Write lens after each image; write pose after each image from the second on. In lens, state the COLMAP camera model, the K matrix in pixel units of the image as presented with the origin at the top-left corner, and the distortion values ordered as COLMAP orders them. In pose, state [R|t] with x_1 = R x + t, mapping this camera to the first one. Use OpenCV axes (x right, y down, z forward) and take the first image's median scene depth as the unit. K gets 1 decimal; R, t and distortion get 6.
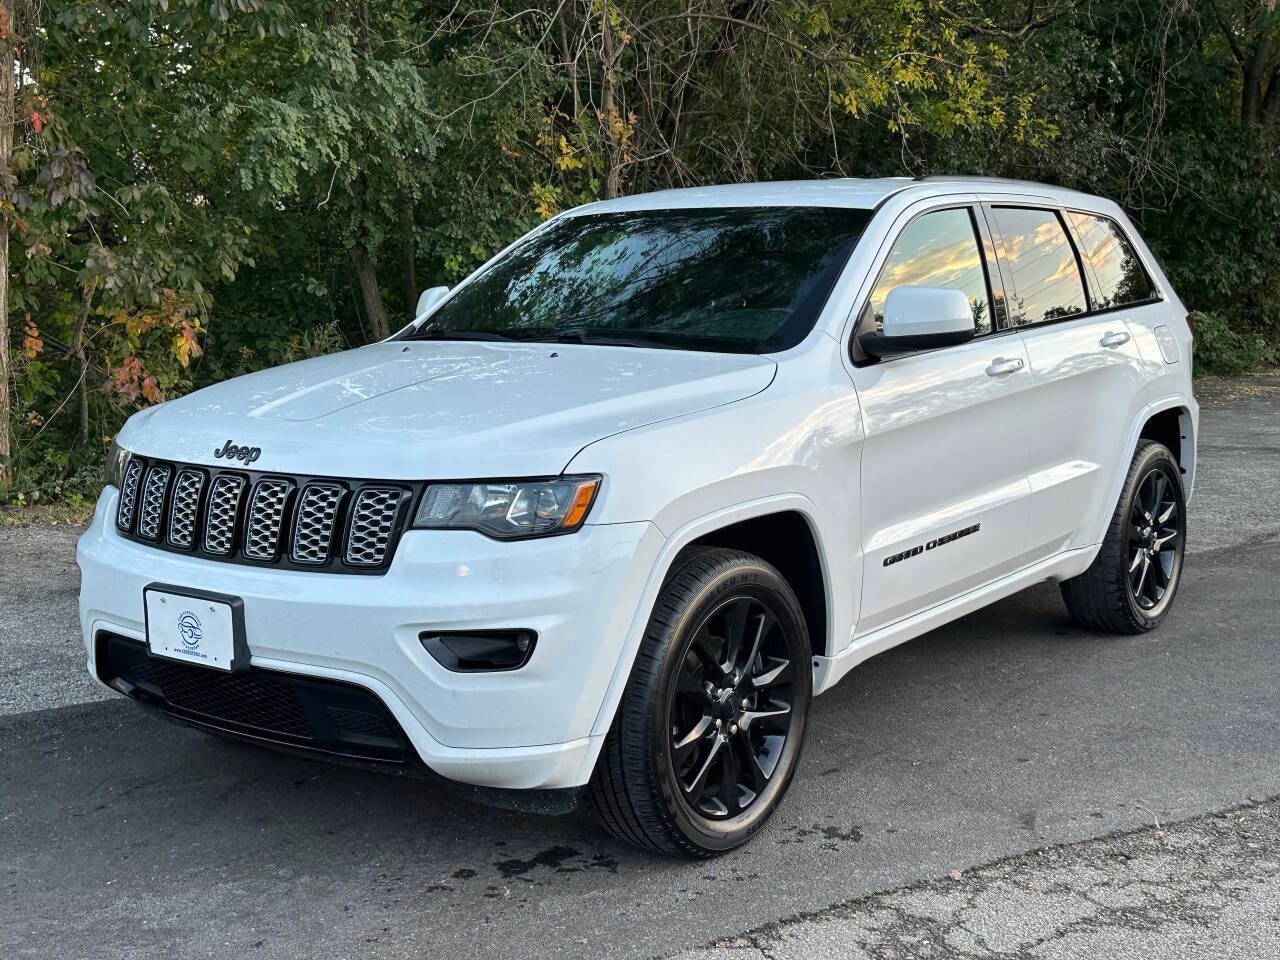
lens RADIAL K [[1585.5, 0, 636.4], [0, 1585.5, 486.8], [0, 0, 1]] dist [0.116225, 0.000000]
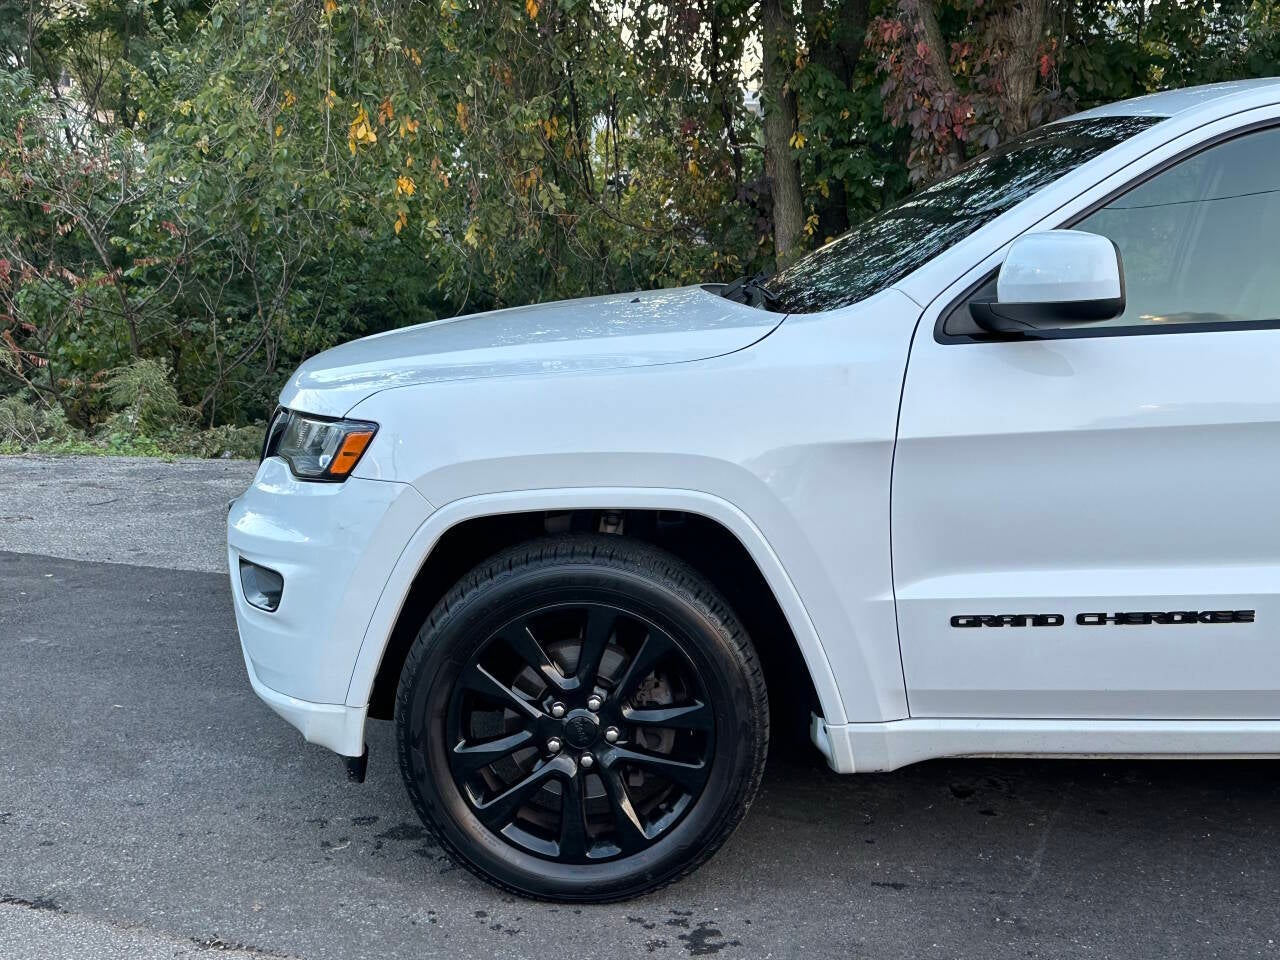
lens RADIAL K [[1585.5, 0, 640.2], [0, 1585.5, 468.4], [0, 0, 1]] dist [0.116225, 0.000000]
pose [[0.595962, 0.139129, -0.790868, 0.626660], [-0.125989, 0.988879, 0.079023, -0.058461], [0.793068, 0.052546, 0.606863, 0.454032]]
